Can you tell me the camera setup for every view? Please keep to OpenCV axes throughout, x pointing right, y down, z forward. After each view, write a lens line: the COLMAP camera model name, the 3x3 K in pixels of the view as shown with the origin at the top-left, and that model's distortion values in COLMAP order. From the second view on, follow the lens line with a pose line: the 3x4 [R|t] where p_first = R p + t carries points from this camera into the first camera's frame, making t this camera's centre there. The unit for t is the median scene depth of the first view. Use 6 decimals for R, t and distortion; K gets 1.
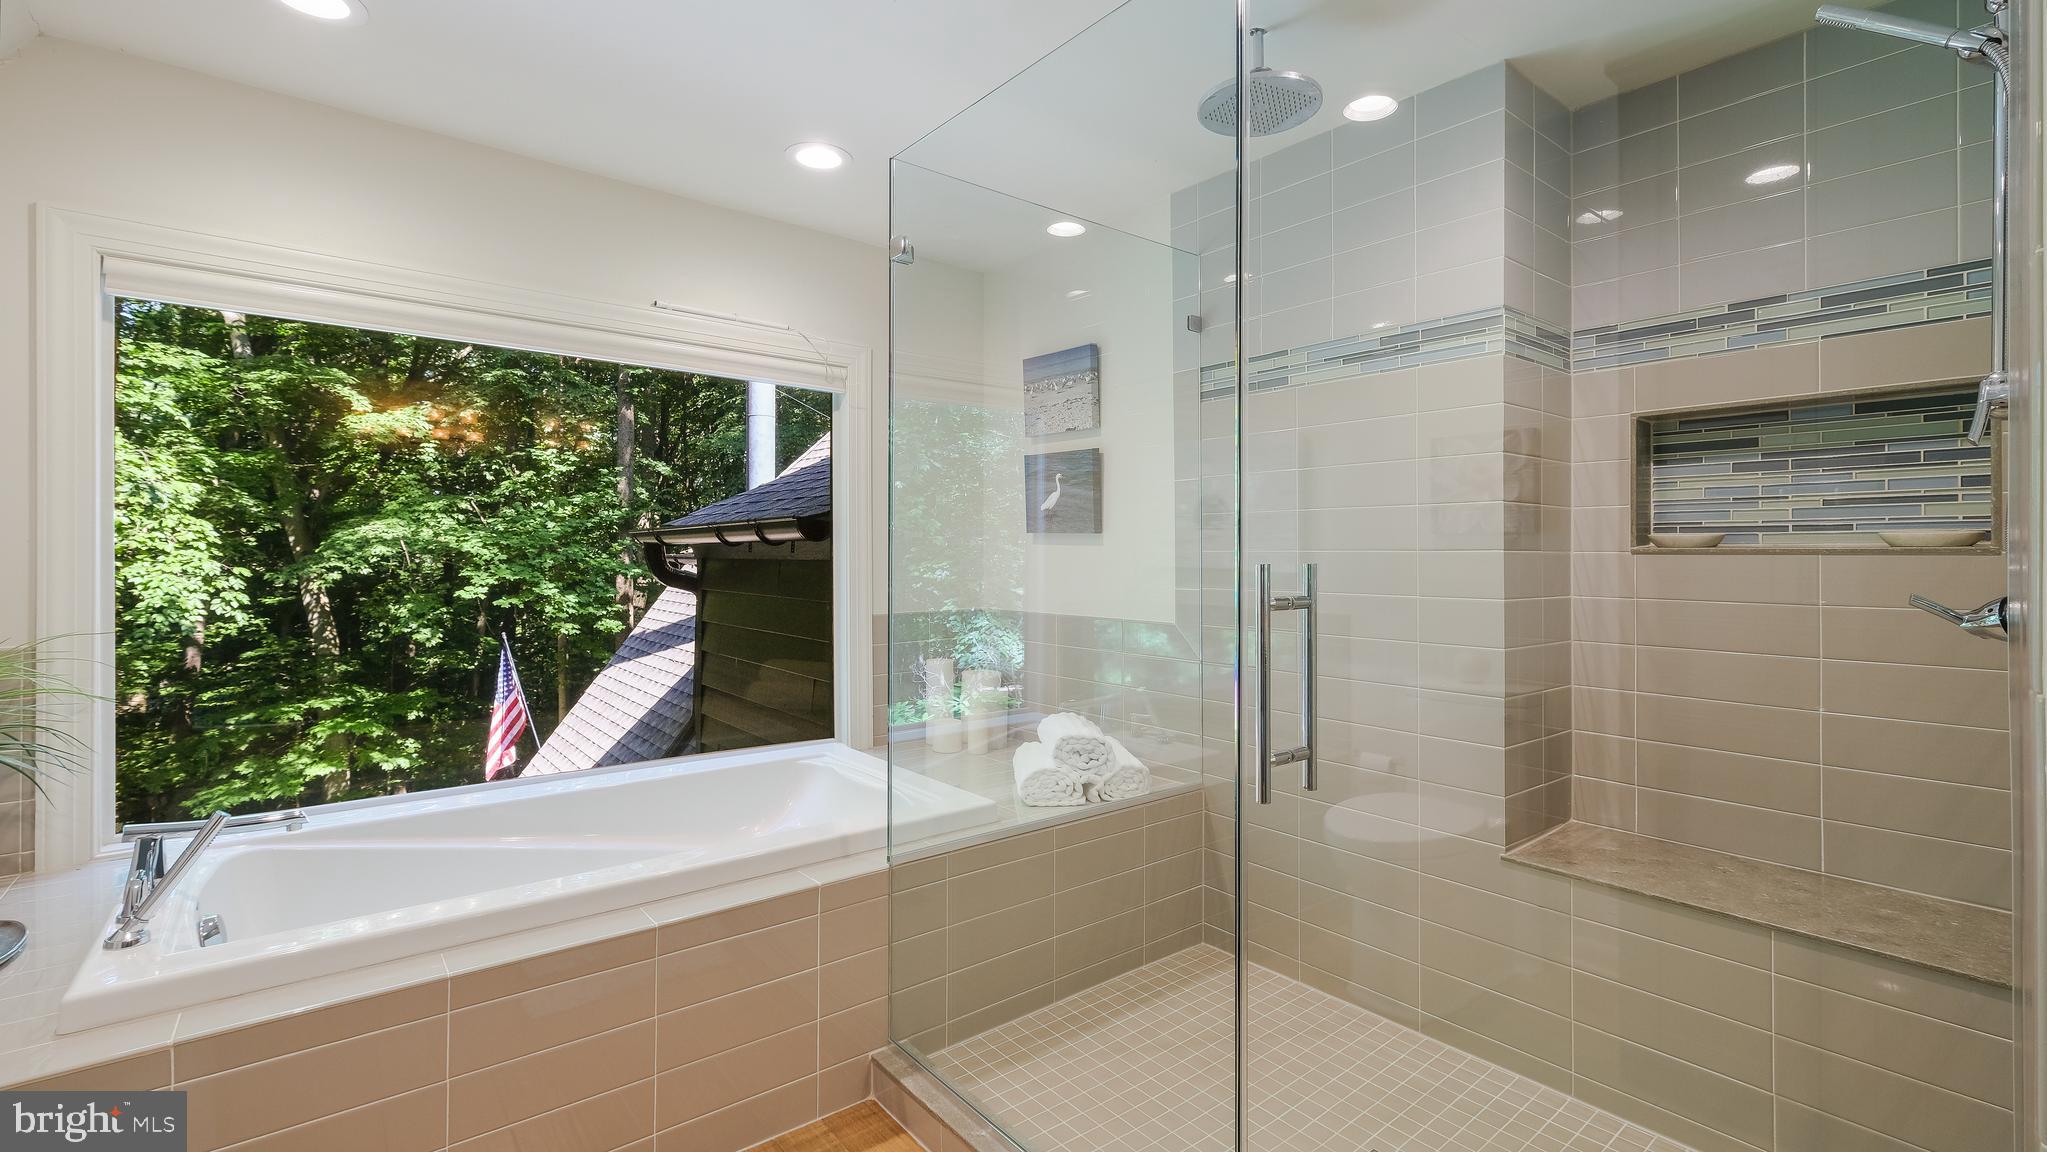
lens RADIAL K [[918.9, 0, 1018.6], [0, 918.9, 512.8], [0, 0, 1]] dist [0.002550, 0.000024]
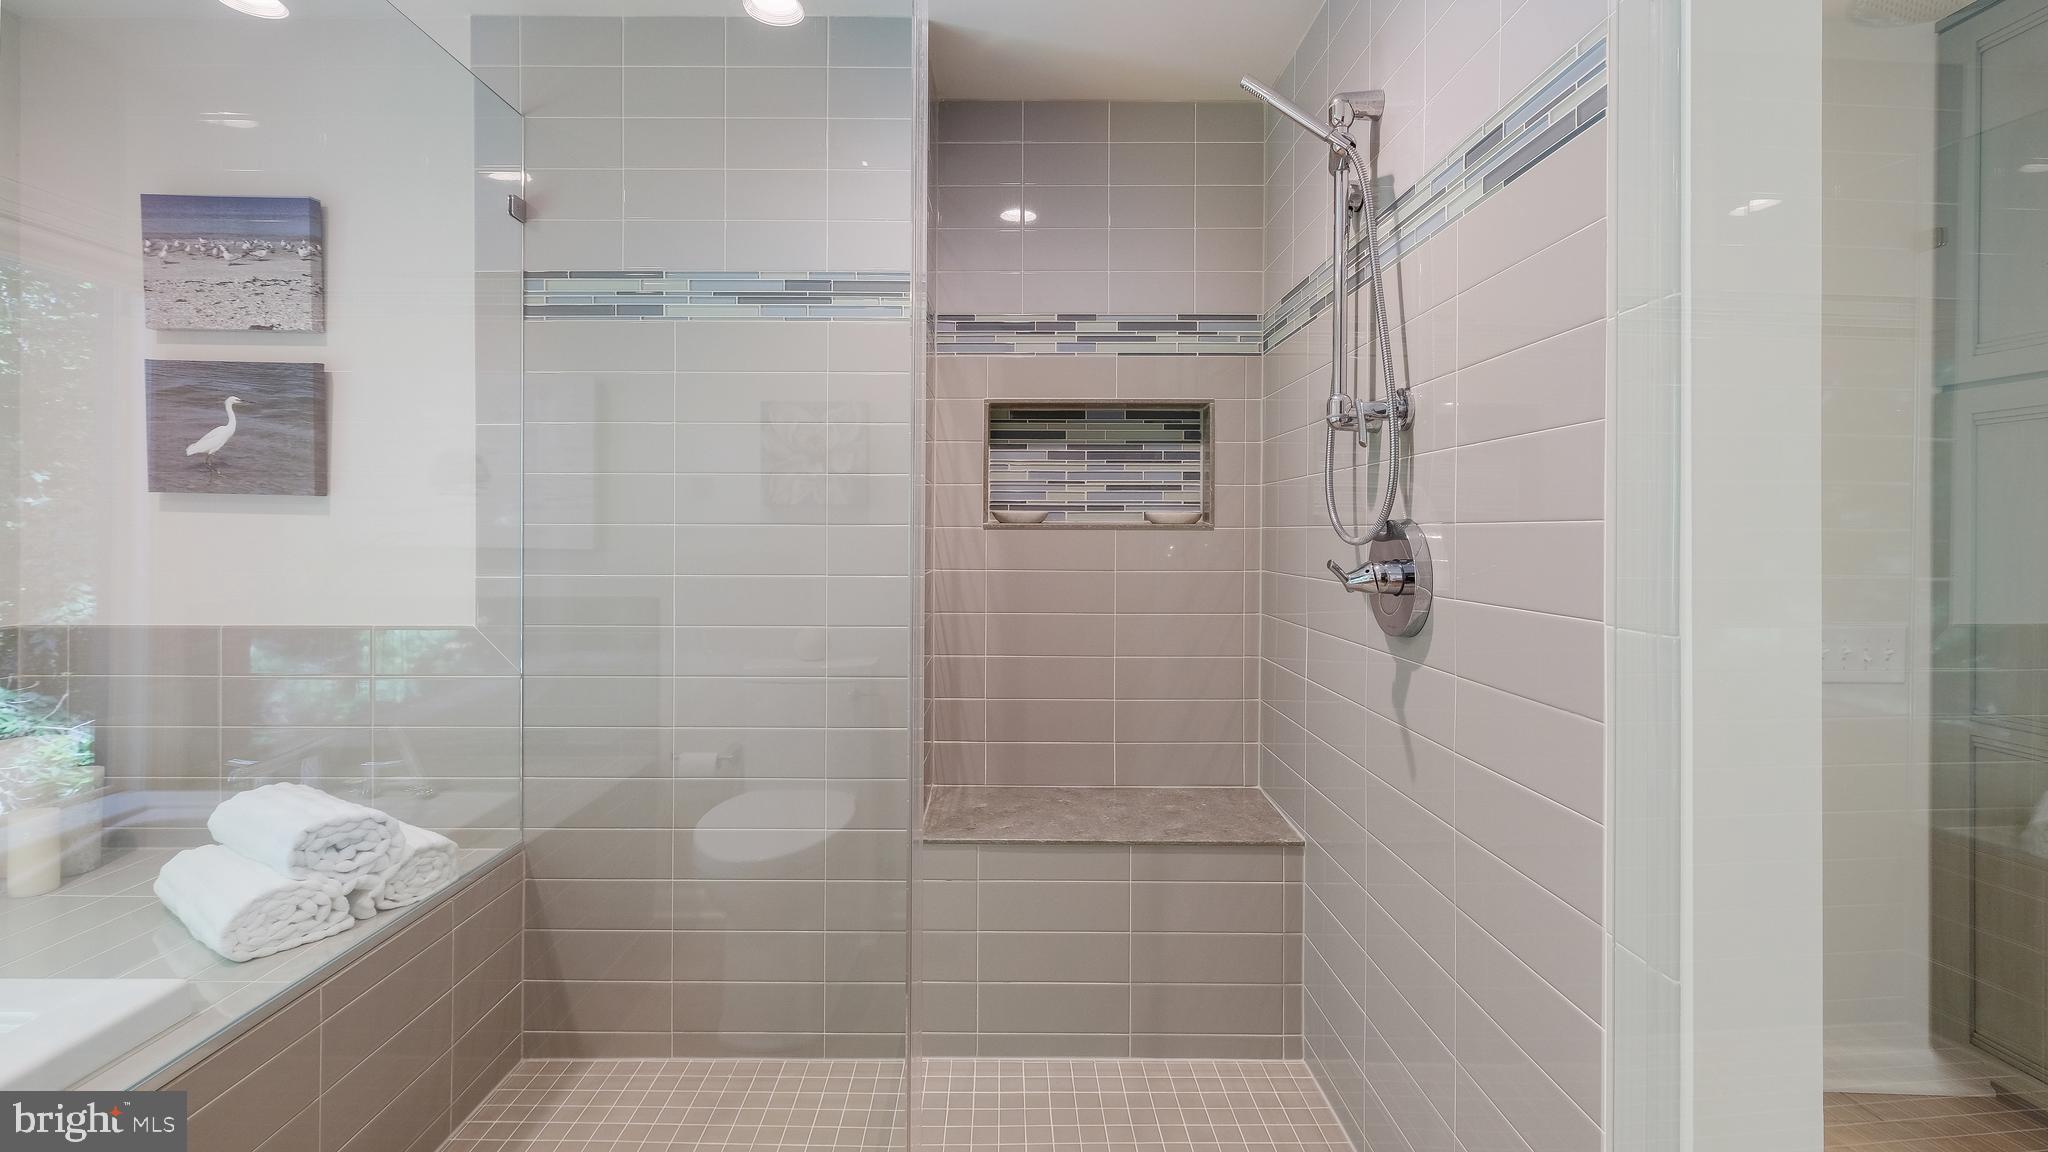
lens RADIAL K [[919.3, 0, 1019.1], [0, 919.3, 512.8], [0, 0, 1]] dist [0.002550, 0.000024]
pose [[0.623563, 0.016848, 0.781591, -0.145624], [-0.036148, 0.999320, 0.007299, 0.015392], [-0.780937, -0.032804, 0.623748, 0.276258]]
